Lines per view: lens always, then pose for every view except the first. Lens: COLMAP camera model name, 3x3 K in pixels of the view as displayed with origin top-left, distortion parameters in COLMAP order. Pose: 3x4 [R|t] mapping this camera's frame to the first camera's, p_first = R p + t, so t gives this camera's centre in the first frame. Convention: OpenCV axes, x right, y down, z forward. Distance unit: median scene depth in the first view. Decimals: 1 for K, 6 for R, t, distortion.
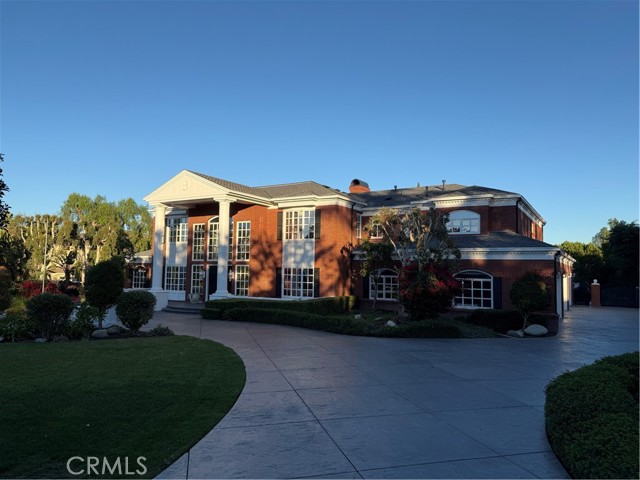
lens RADIAL K [[466.0, 0, 320.0], [0, 466.0, 240.0], [0, 0, 1]] dist [-0.003448, -0.005298]
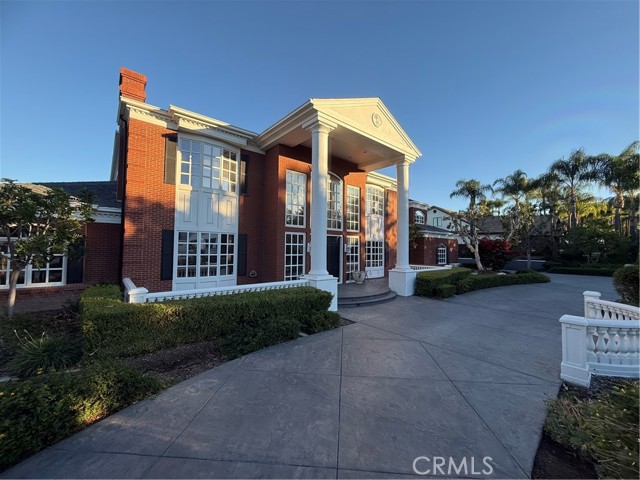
lens RADIAL K [[256.0, 0, 320.0], [0, 256.0, 240.0], [0, 0, 1]] dist [0.000552, 0.000115]
pose [[0.315695, 0.015676, 0.948731, -0.638131], [-0.074567, 0.997181, 0.008336, 0.061176], [-0.945926, -0.073376, 0.315974, 0.899678]]
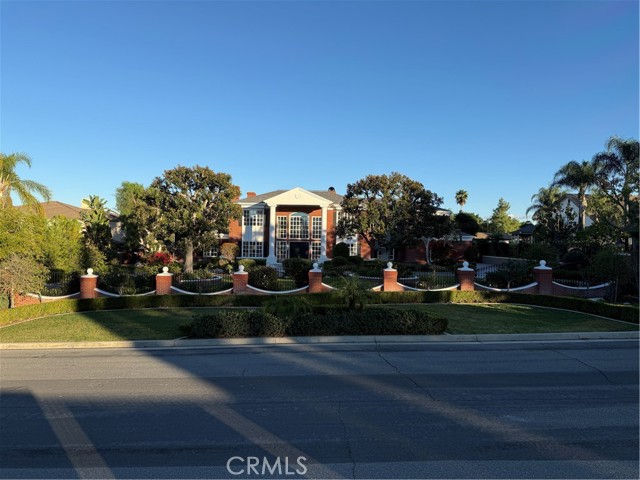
lens RADIAL K [[466.0, 0, 320.0], [0, 466.0, 240.0], [0, 0, 1]] dist [-0.003448, -0.005298]
pose [[0.860587, -0.005255, 0.509276, -1.043731], [-0.034298, 0.997079, 0.068246, -0.071912], [-0.508147, -0.076199, 0.857893, -0.512185]]
